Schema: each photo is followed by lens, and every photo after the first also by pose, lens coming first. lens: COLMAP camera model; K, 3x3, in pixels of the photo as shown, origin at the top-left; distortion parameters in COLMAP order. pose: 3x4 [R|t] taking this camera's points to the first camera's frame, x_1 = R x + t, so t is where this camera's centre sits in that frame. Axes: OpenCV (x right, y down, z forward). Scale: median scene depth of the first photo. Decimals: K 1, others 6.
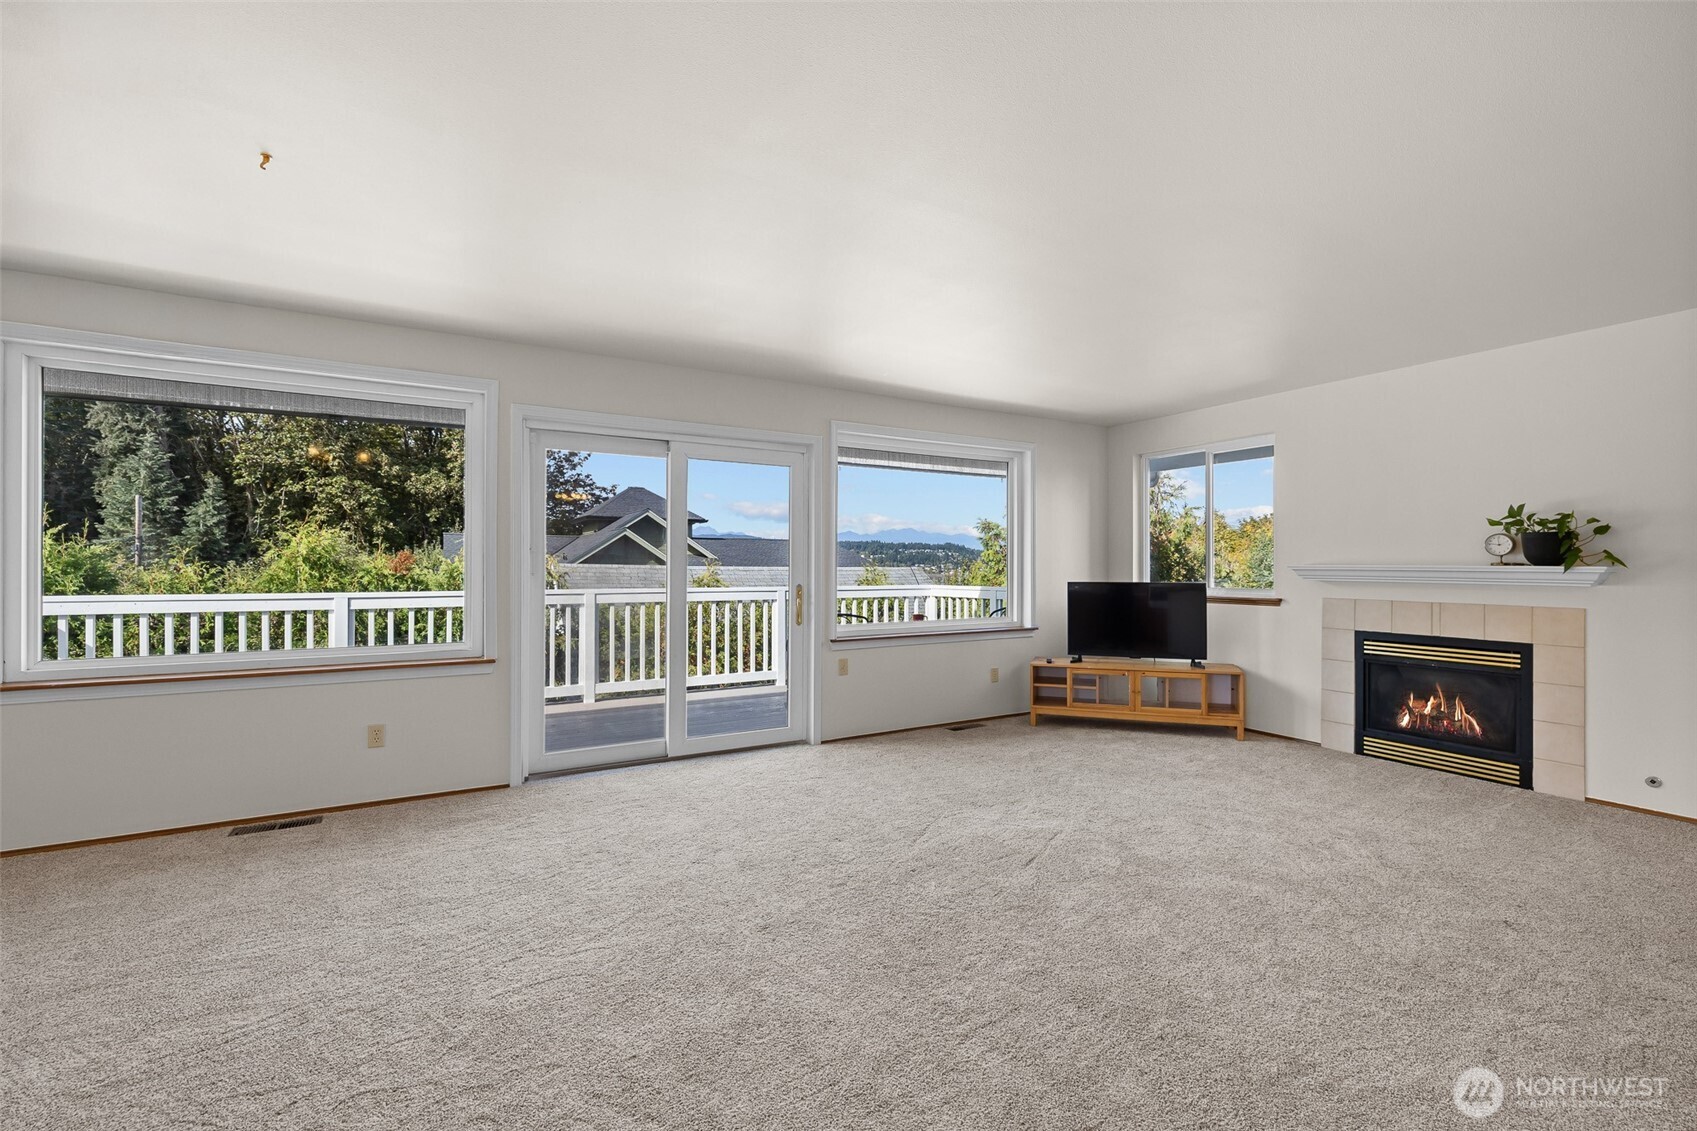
lens RADIAL K [[718.8, 0, 858.4], [0, 718.8, 564.8], [0, 0, 1]] dist [0.005179, -0.000974]
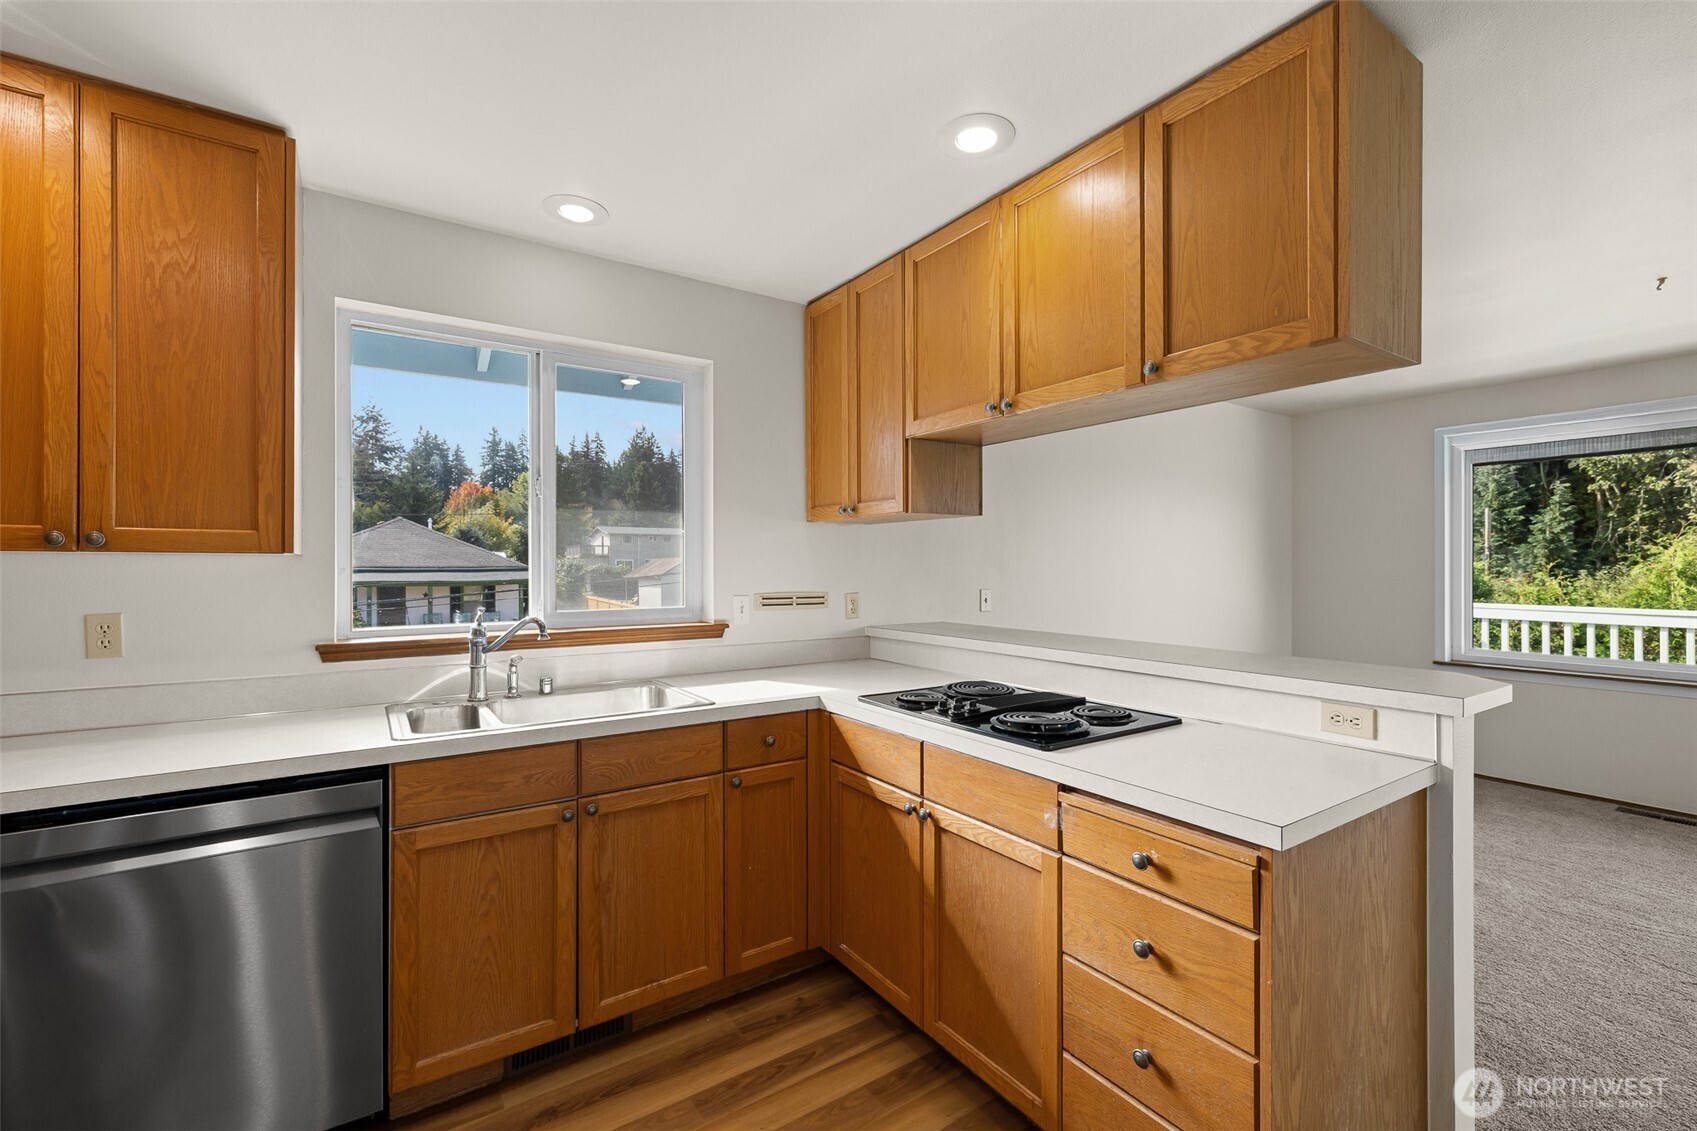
lens RADIAL K [[718.8, 0, 849.6], [0, 718.8, 567.5], [0, 0, 1]] dist [0.005179, -0.000974]
pose [[0.067077, -0.003519, -0.997742, 0.178422], [-0.000934, 0.999993, -0.003590, -0.018382], [0.997747, 0.001173, 0.067073, -0.257450]]
